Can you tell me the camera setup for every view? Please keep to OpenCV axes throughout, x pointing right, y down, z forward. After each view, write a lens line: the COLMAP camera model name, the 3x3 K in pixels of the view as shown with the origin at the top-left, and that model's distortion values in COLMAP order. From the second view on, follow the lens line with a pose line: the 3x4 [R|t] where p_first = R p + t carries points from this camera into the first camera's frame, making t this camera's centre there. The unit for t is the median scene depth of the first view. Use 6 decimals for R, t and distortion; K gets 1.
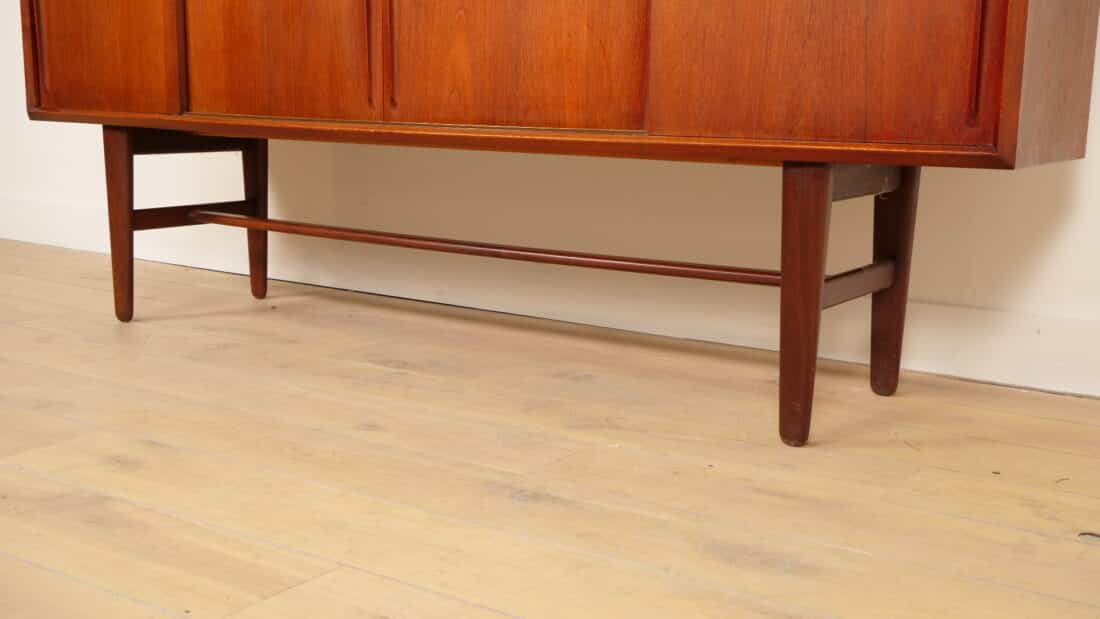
lens RADIAL K [[1231.1, 0, 554.1], [0, 1231.1, 303.0], [0, 0, 1]] dist [0.039691, 0.000000]
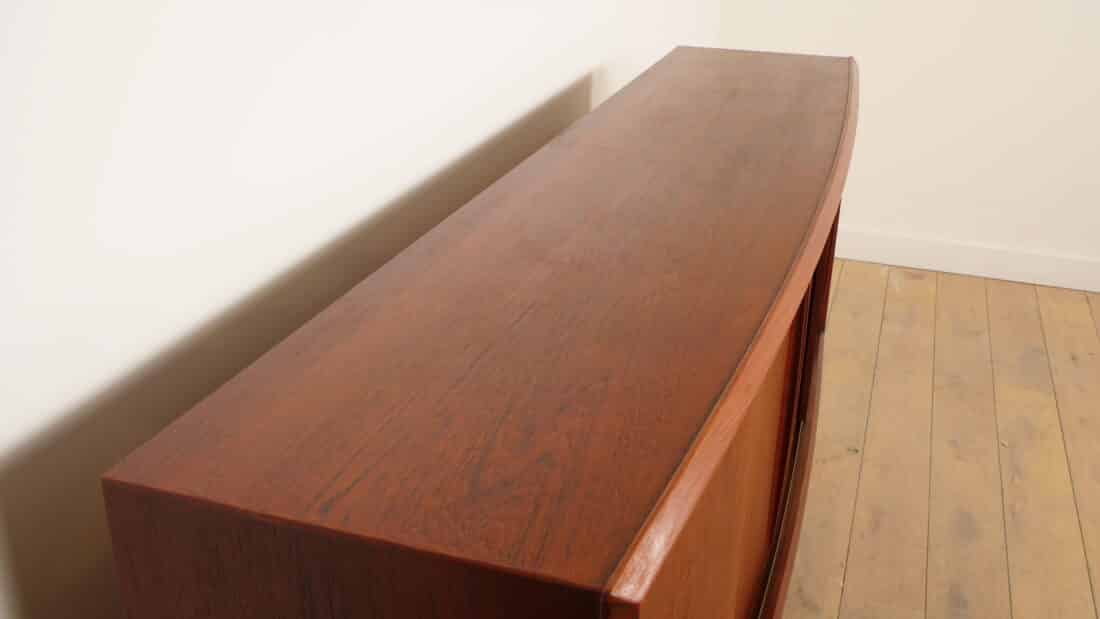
lens RADIAL K [[1077.2, 0, 552.3], [0, 1077.2, 314.2], [0, 0, 1]] dist [0.005418, 0.000000]
pose [[-0.263407, -0.412627, 0.871984, -0.796982], [0.146113, 0.876412, 0.458861, -0.766651], [-0.953555, 0.248275, -0.170563, 1.280214]]
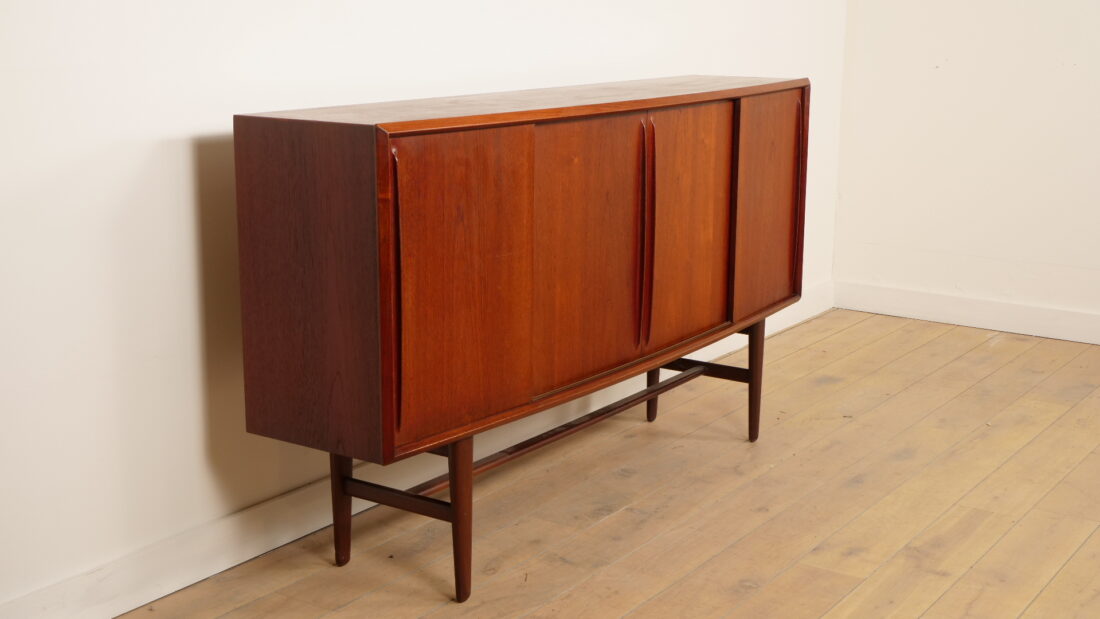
lens RADIAL K [[1450.5, 0, 545.0], [0, 1450.5, 306.5], [0, 0, 1]] dist [0.038458, 0.000000]
pose [[0.009624, -0.230410, 0.973046, -1.938380], [0.165528, 0.960033, 0.225692, -0.648949], [-0.986158, 0.158895, 0.047379, 1.027824]]
